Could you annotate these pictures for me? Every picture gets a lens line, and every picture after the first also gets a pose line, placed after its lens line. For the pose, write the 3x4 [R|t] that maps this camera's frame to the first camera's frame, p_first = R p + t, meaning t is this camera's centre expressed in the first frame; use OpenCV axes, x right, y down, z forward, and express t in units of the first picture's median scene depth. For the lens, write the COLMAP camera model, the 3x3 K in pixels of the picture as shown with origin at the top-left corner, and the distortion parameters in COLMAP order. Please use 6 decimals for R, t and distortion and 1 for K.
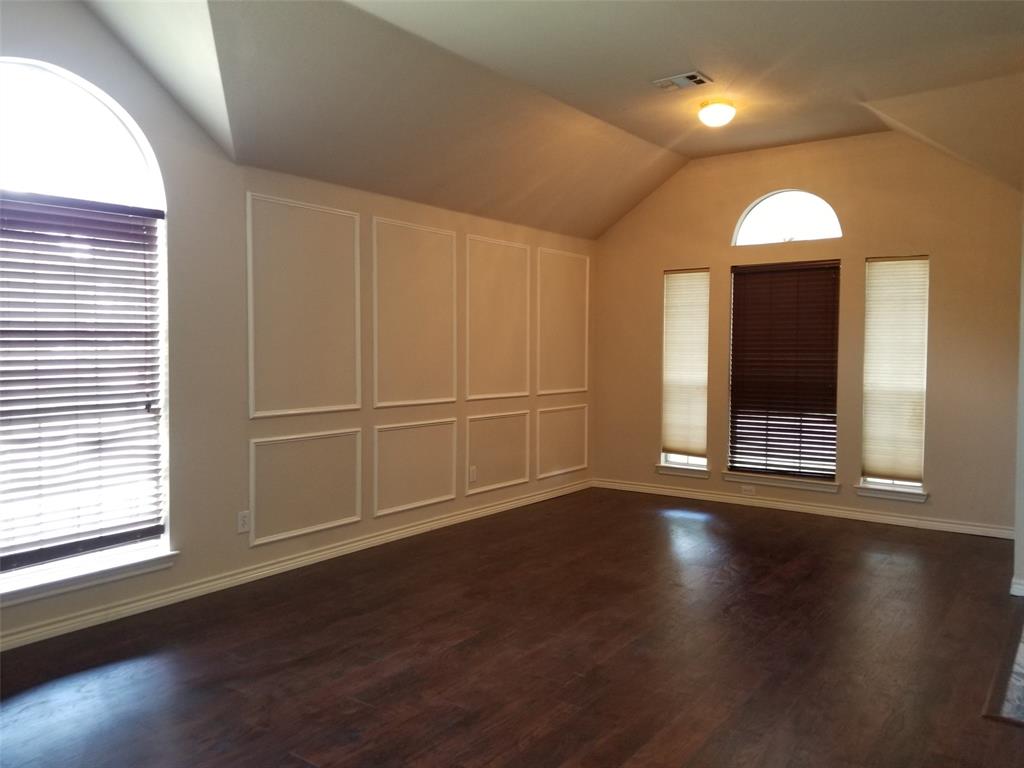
lens RADIAL K [[776.4, 0, 469.9], [0, 776.4, 381.5], [0, 0, 1]] dist [-0.030166, -0.004097]
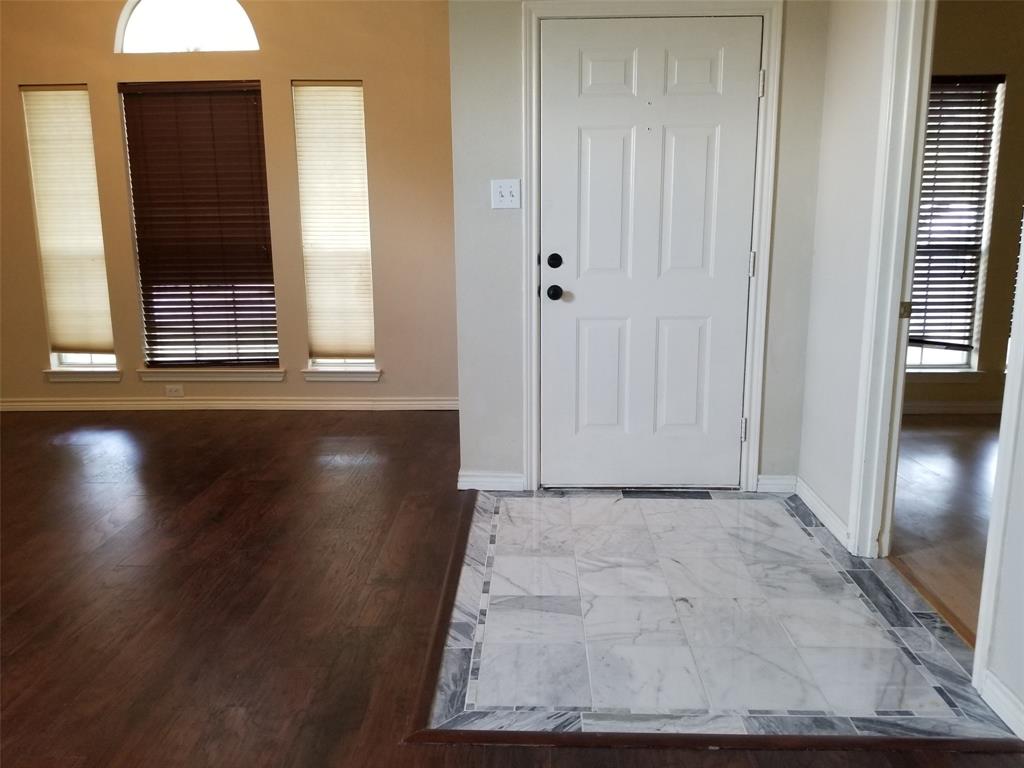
lens RADIAL K [[776.4, 0, 511.9], [0, 776.4, 386.5], [0, 0, 1]] dist [-0.030166, -0.004097]
pose [[0.791716, -0.136197, 0.595513, 0.172434], [0.032383, 0.982816, 0.181723, 0.008503], [-0.610030, -0.124588, 0.782522, 0.201315]]
